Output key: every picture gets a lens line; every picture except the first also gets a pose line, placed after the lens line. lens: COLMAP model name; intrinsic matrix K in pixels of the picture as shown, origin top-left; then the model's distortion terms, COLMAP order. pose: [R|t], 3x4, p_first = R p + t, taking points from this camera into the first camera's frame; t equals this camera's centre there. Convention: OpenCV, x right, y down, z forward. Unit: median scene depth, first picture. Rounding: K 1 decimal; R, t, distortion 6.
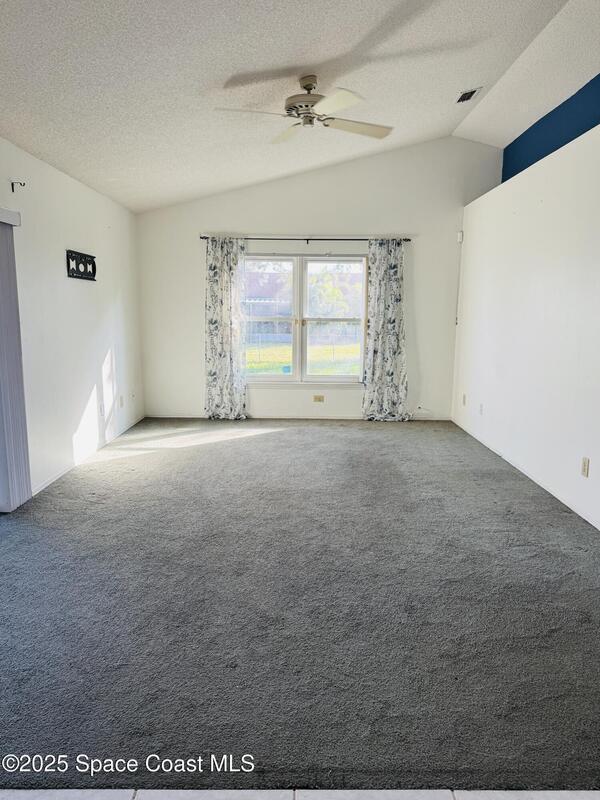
lens RADIAL K [[574.8, 0, 306.5], [0, 574.8, 405.8], [0, 0, 1]] dist [0.042625, -0.002171]
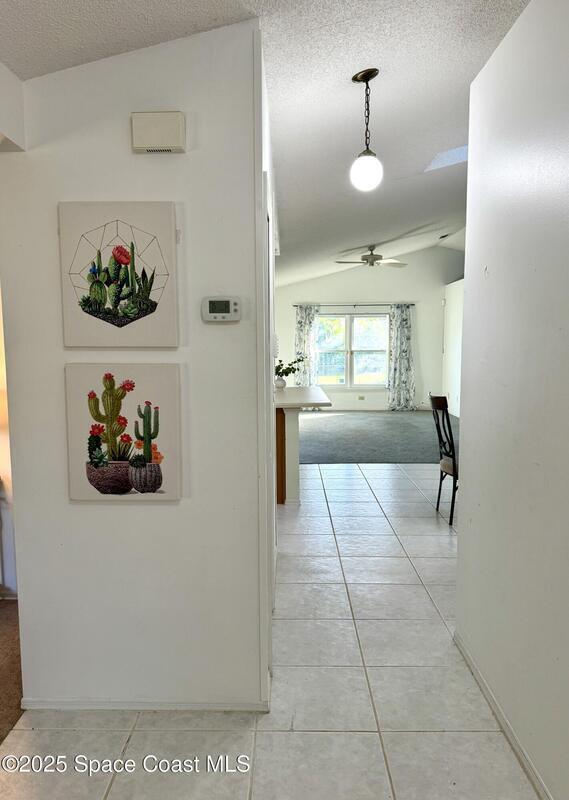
lens RADIAL K [[585.2, 0, 282.1], [0, 585.2, 404.8], [0, 0, 1]] dist [0.025022, -0.028591]
pose [[0.999322, -0.013437, -0.034273, -0.156939], [0.011111, 0.997678, -0.067191, 0.123331], [0.035096, 0.066765, 0.997151, -0.727804]]
